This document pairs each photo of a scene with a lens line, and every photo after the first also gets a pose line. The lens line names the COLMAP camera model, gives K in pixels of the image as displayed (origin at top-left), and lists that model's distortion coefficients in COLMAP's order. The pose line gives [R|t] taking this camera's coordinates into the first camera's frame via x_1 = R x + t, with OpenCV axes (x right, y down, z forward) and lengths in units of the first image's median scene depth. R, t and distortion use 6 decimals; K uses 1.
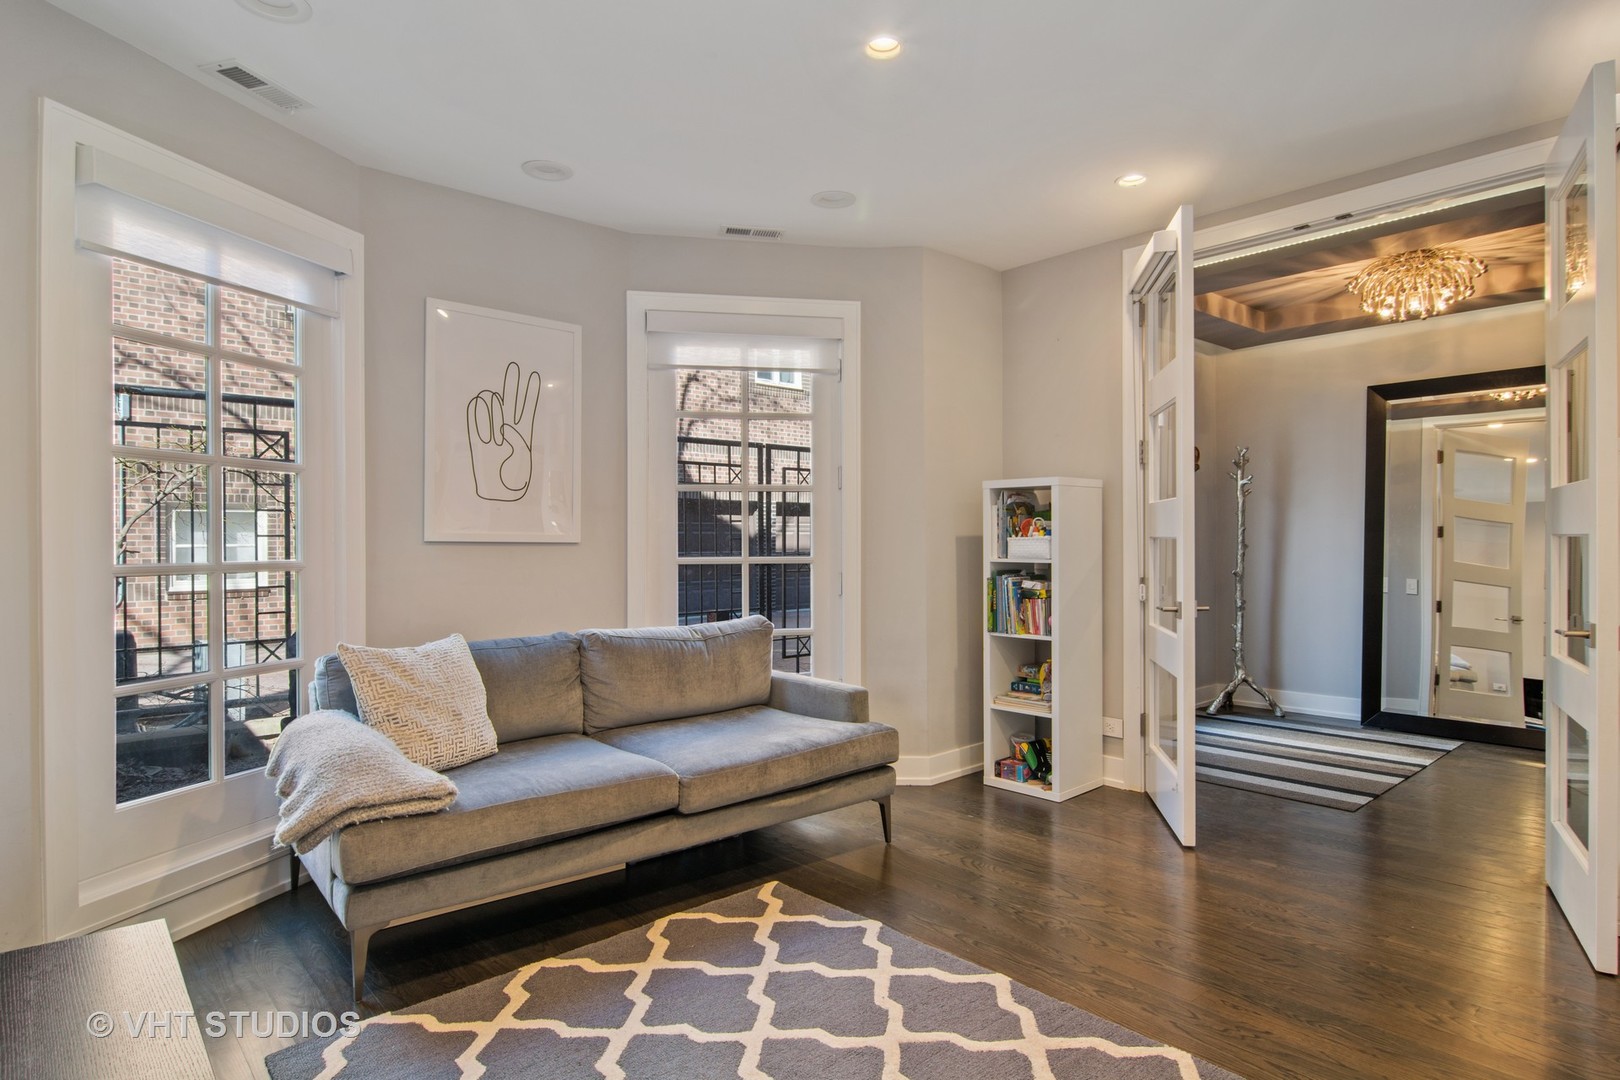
lens RADIAL K [[878.2, 0, 824.2], [0, 878.2, 555.5], [0, 0, 1]] dist [0.003623, 0.000410]
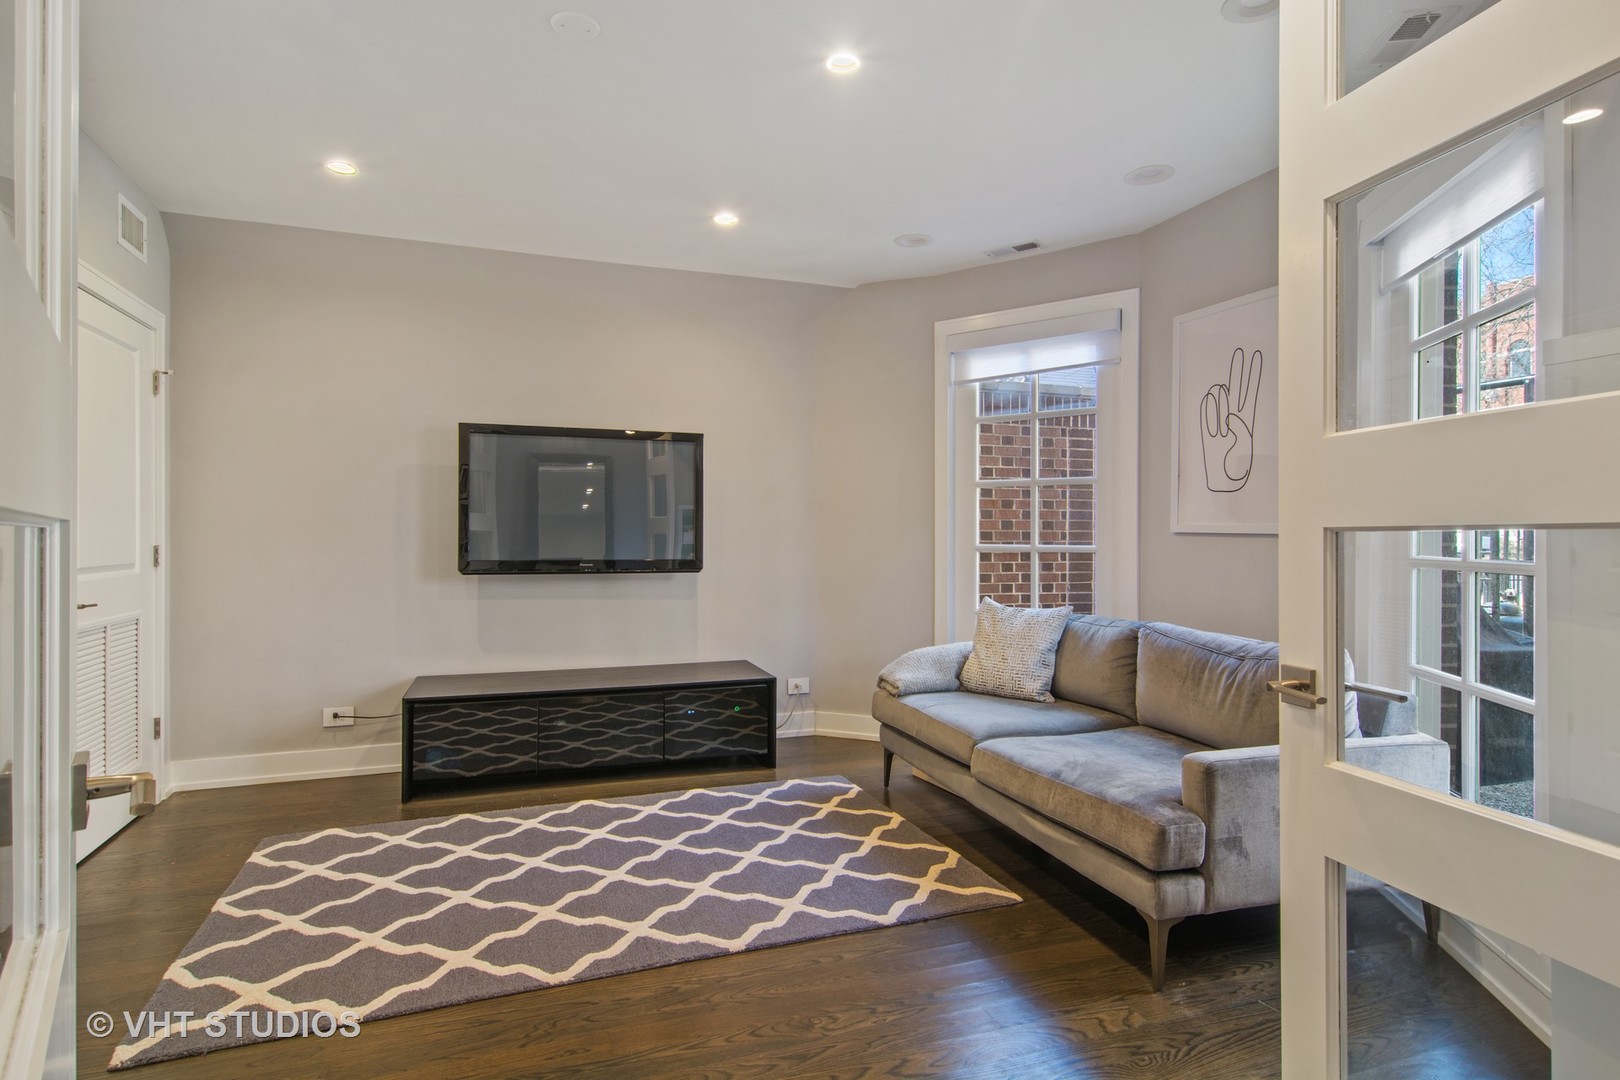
lens RADIAL K [[878.2, 0, 823.9], [0, 878.2, 525.3], [0, 0, 1]] dist [0.003623, 0.000410]
pose [[-0.367103, -0.008476, -0.930142, 0.998217], [-0.019994, 0.999799, -0.001220, -0.018300], [0.929966, 0.018149, -0.367198, 1.288748]]
